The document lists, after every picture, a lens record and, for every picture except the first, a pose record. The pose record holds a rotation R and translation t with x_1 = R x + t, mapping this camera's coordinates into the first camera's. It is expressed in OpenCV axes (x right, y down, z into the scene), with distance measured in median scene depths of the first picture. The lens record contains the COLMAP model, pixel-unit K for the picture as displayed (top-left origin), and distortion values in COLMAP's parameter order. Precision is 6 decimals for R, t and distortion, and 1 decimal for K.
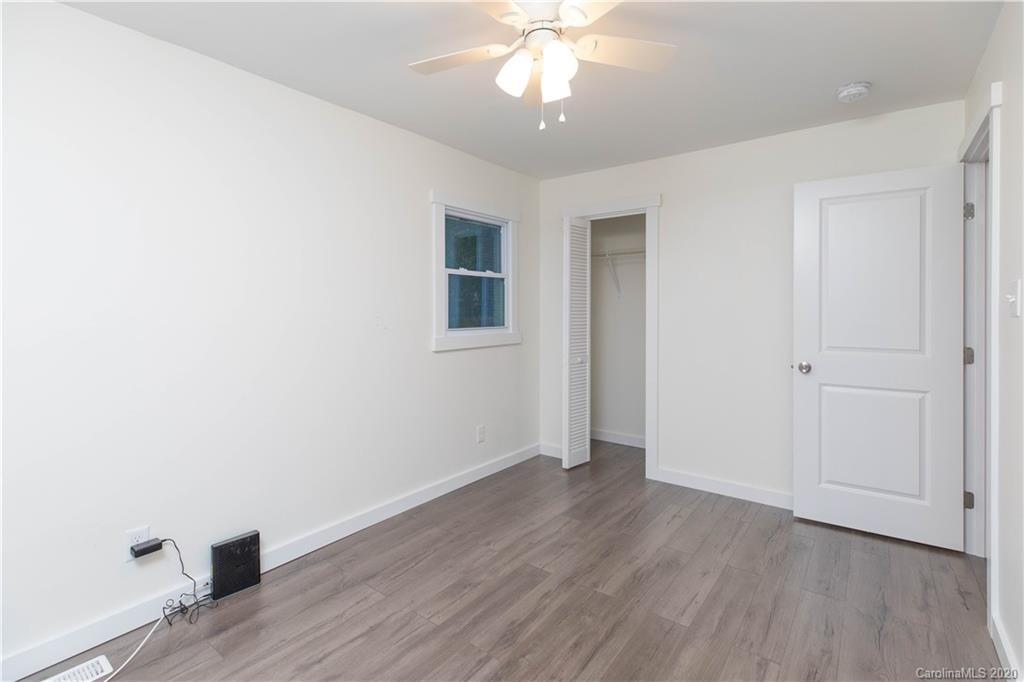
lens RADIAL K [[467.3, 0, 509.1], [0, 467.3, 312.6], [0, 0, 1]] dist [-0.000505, 0.000096]
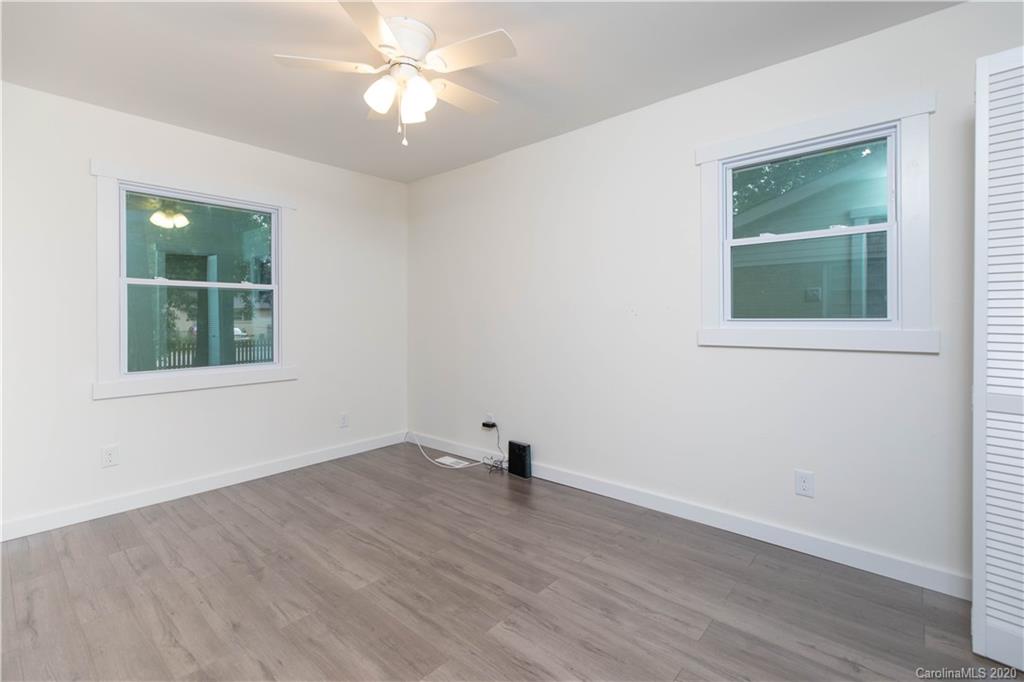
lens RADIAL K [[467.3, 0, 509.1], [0, 467.3, 312.6], [0, 0, 1]] dist [-0.000505, 0.000096]
pose [[-0.054721, -0.003809, -0.998494, 1.029767], [0.000226, 0.999993, -0.003827, 0.045342], [0.998502, -0.000436, -0.054720, 1.070611]]
